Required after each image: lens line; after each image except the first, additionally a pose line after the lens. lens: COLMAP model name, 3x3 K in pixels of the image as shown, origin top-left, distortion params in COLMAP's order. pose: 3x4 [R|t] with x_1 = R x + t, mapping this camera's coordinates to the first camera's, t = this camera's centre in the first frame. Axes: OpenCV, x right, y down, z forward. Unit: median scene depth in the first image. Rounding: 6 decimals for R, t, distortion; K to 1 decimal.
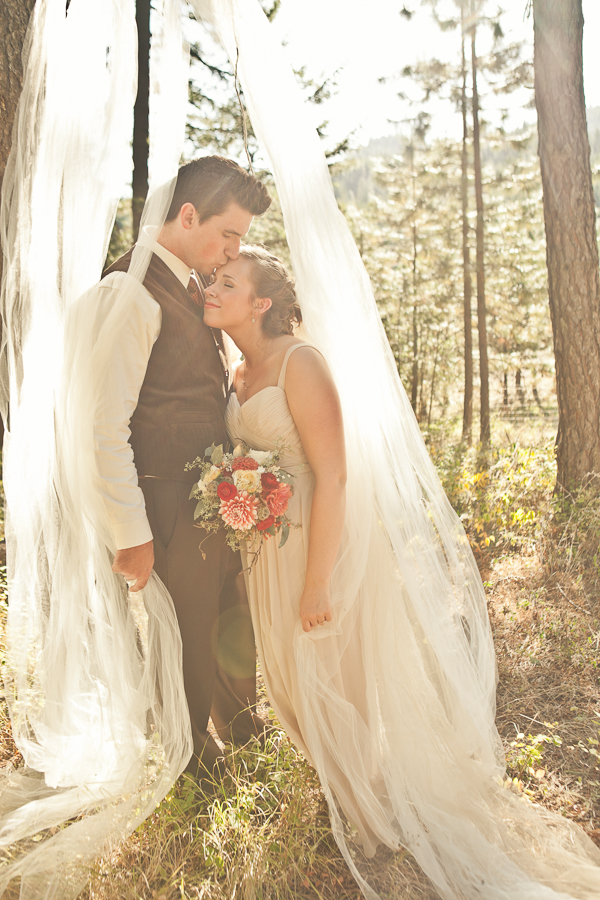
lens RADIAL K [[807.2, 0, 299.3], [0, 807.2, 448.1], [0, 0, 1]] dist [-0.022001, -0.010828]
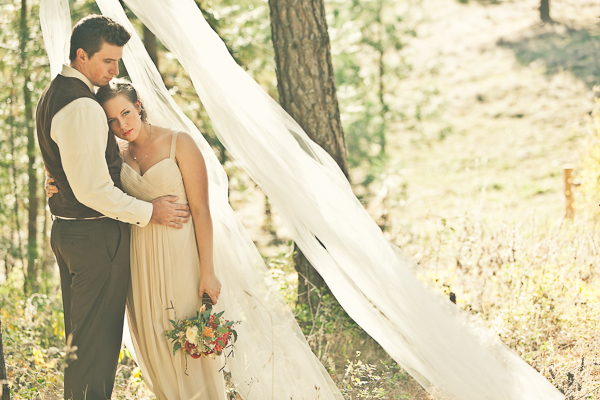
lens RADIAL K [[1885.0, 0, 300.0], [0, 1885.0, 199.8], [0, 0, 1]] dist [0.112518, 0.000000]
pose [[0.946382, -0.030191, 0.321636, -0.126131], [0.061419, 0.994279, -0.087390, 0.047083], [-0.317157, 0.102459, 0.942822, -0.354398]]
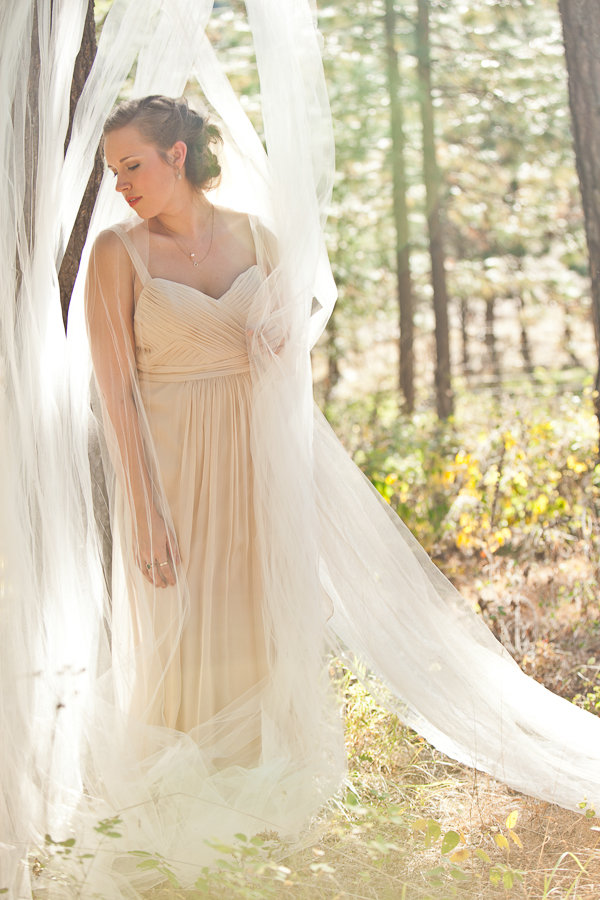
lens RADIAL K [[1905.9, 0, 300.0], [0, 1905.9, 450.0], [0, 0, 1]] dist [-0.223809, 0.000000]
pose [[0.985335, -0.033802, 0.167247, -0.063055], [0.038126, 0.999015, -0.022707, 0.027103], [-0.166315, 0.028750, 0.985653, -0.166599]]
